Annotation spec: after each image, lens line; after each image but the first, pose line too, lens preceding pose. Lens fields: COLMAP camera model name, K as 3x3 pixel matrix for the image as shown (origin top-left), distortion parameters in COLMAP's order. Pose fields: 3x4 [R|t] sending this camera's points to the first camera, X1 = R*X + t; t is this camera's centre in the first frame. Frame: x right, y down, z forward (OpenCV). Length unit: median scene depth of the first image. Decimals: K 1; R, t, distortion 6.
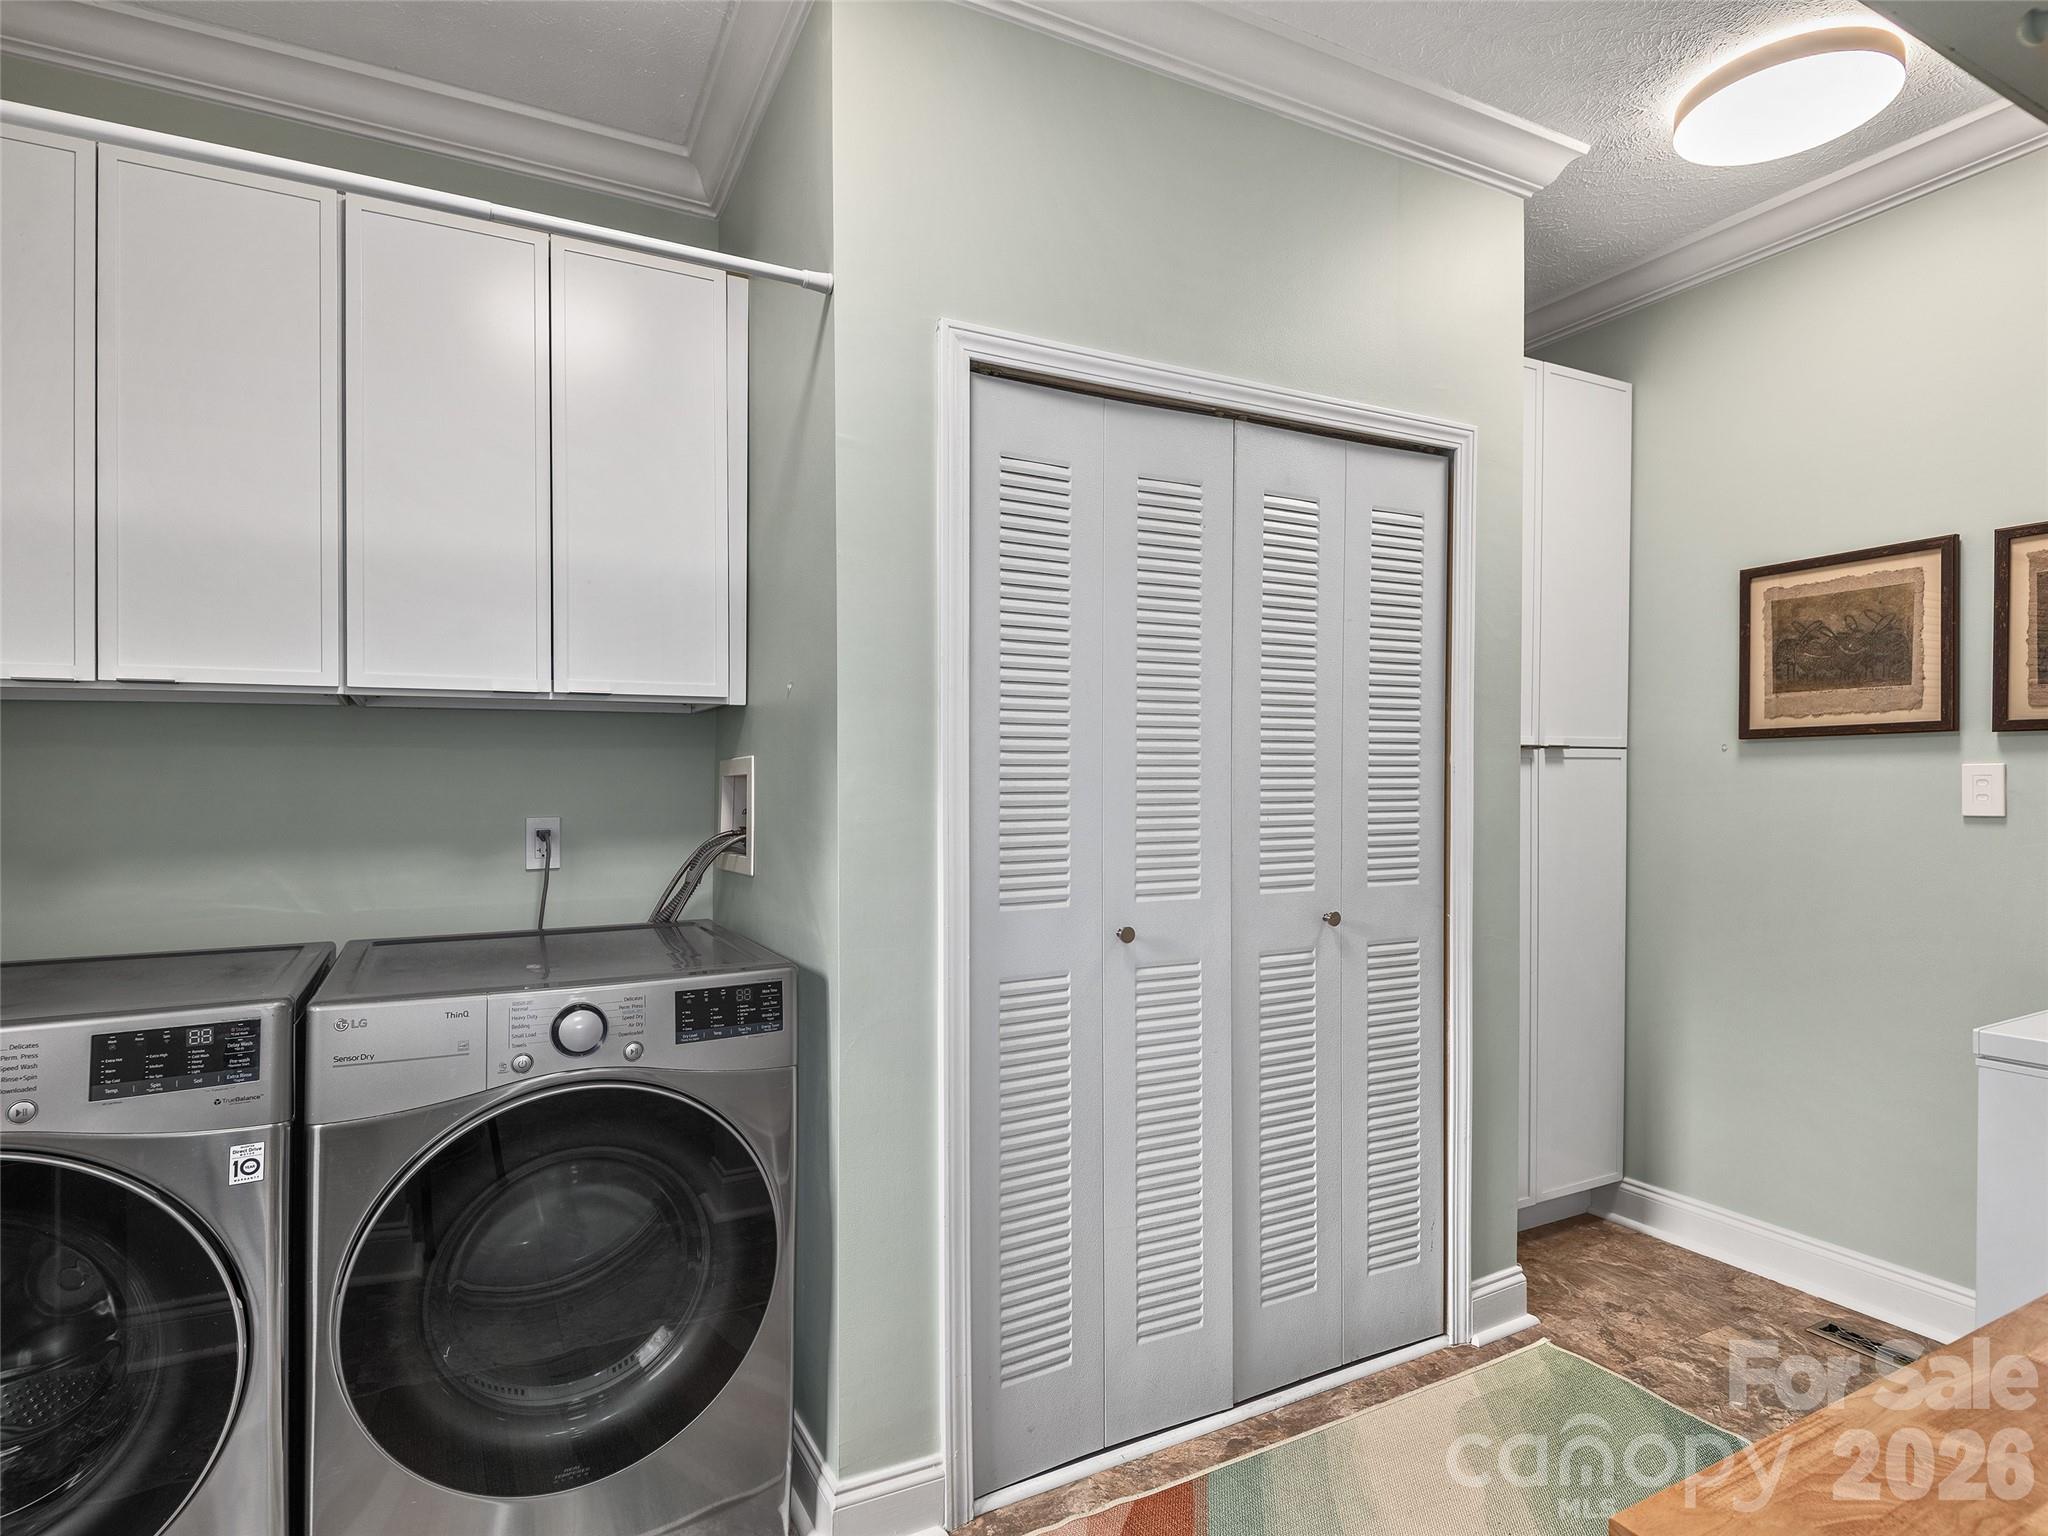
lens RADIAL K [[1070.3, 0, 1019.4], [0, 1070.3, 771.6], [0, 0, 1]] dist [0.009101, -0.005976]
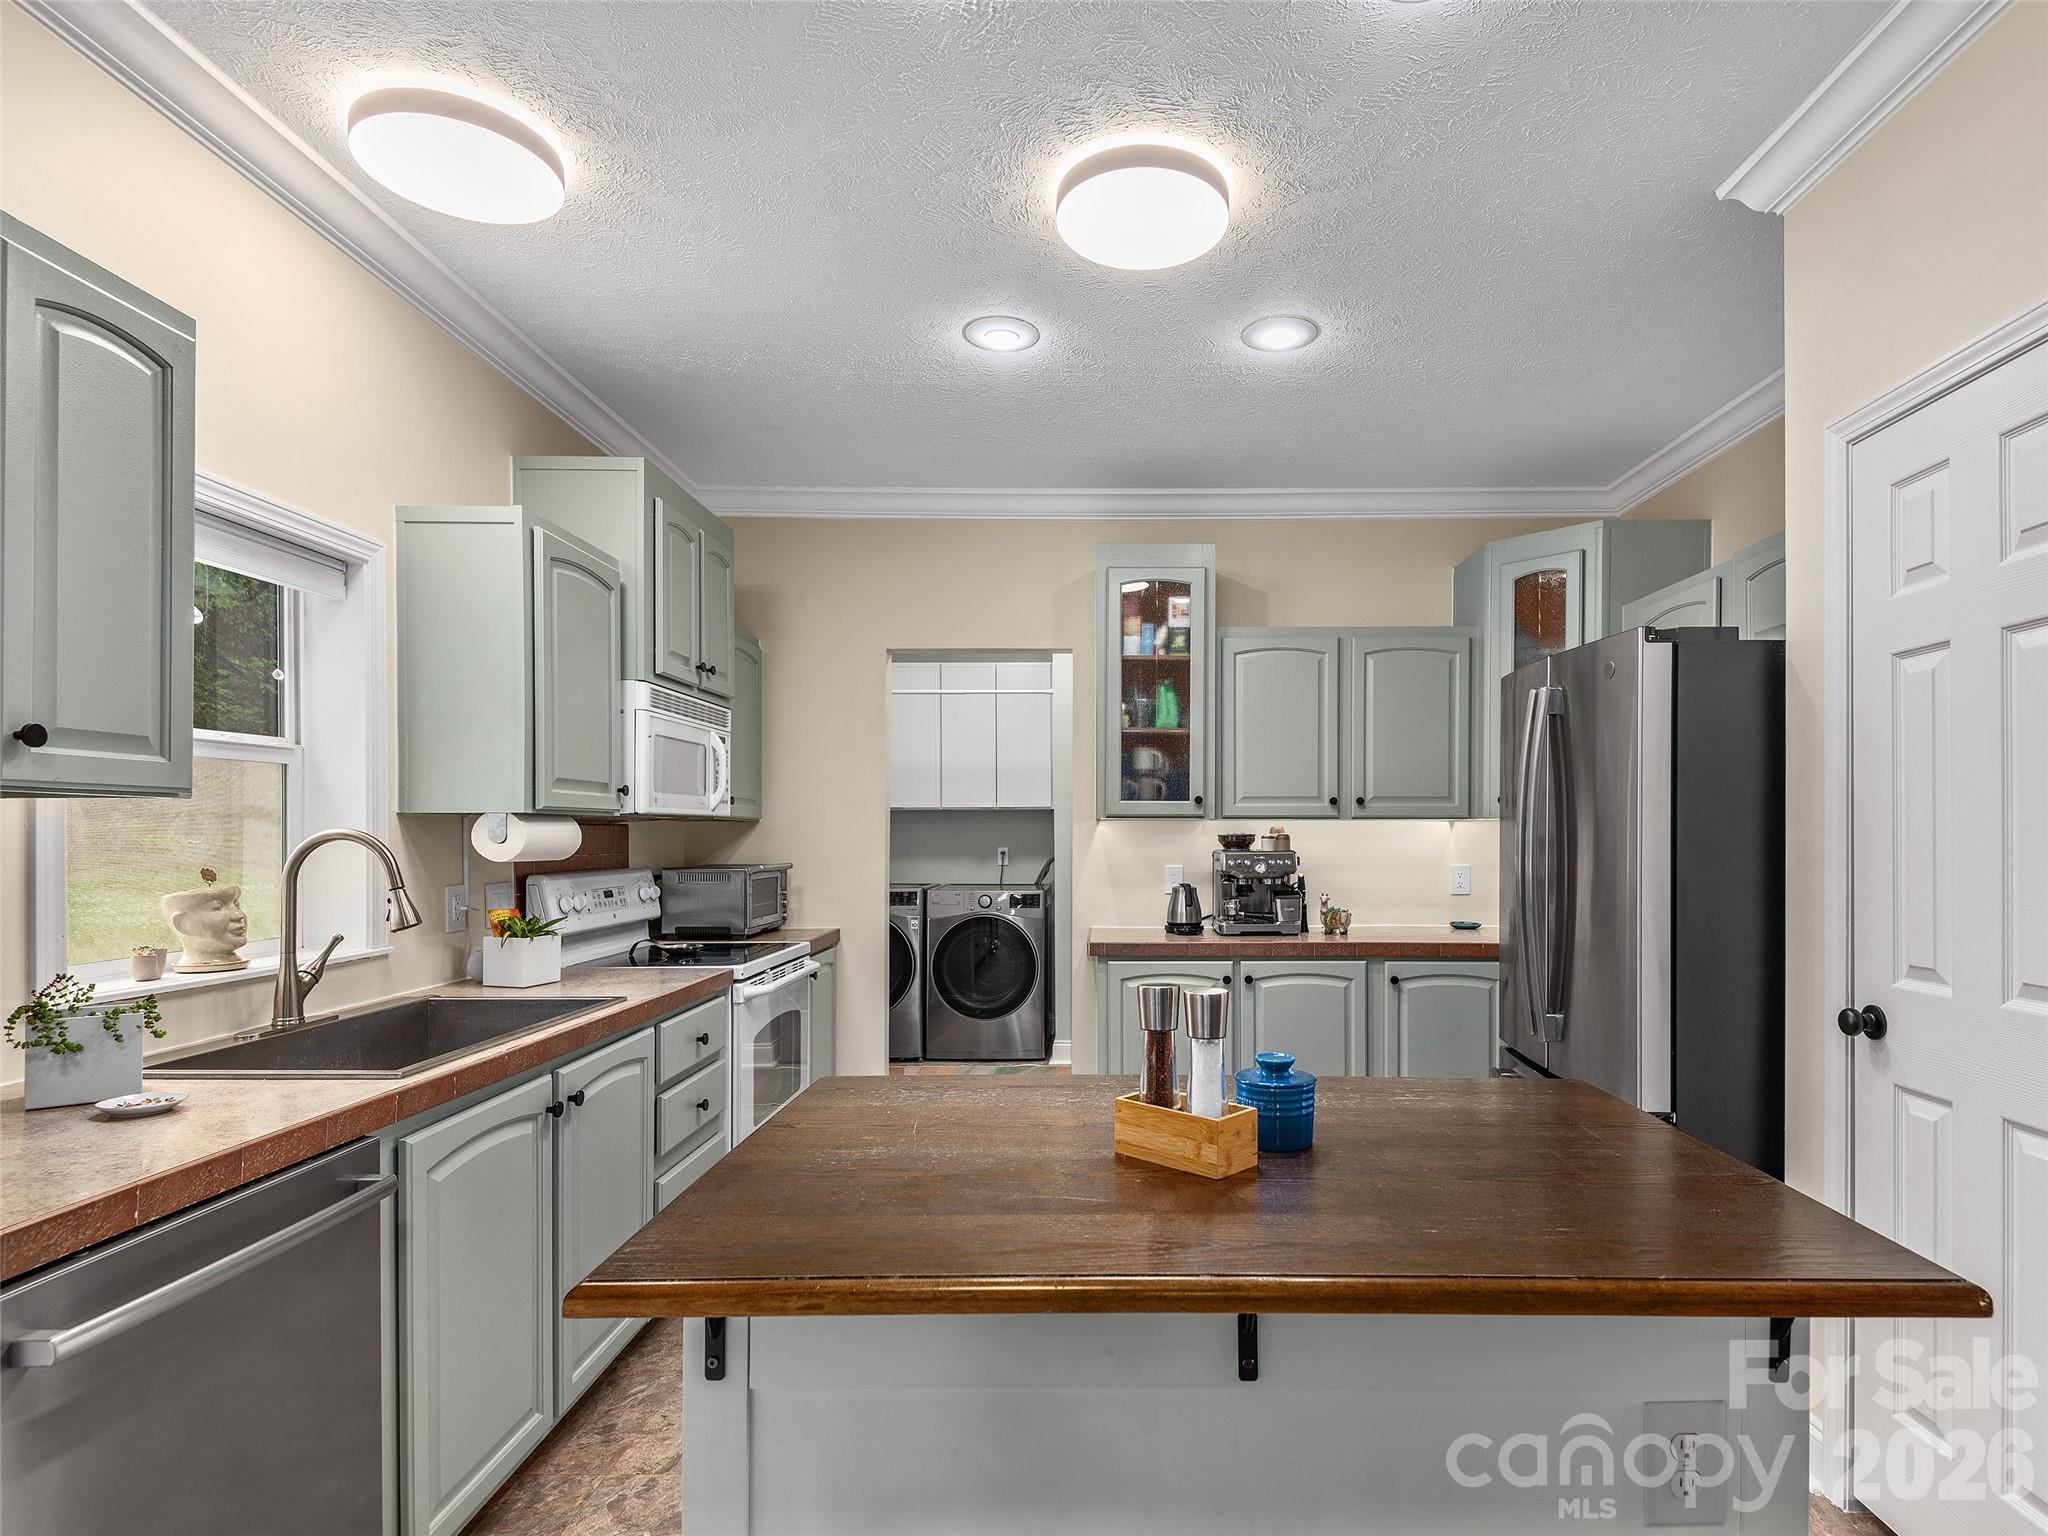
lens RADIAL K [[1070.3, 0, 1076.9], [0, 1070.3, 827.6], [0, 0, 1]] dist [0.009101, -0.005976]
pose [[0.870751, 0.006956, -0.491675, 1.485866], [-0.005009, 0.999974, 0.005277, -0.037185], [0.491699, -0.002133, 0.870763, -1.834508]]
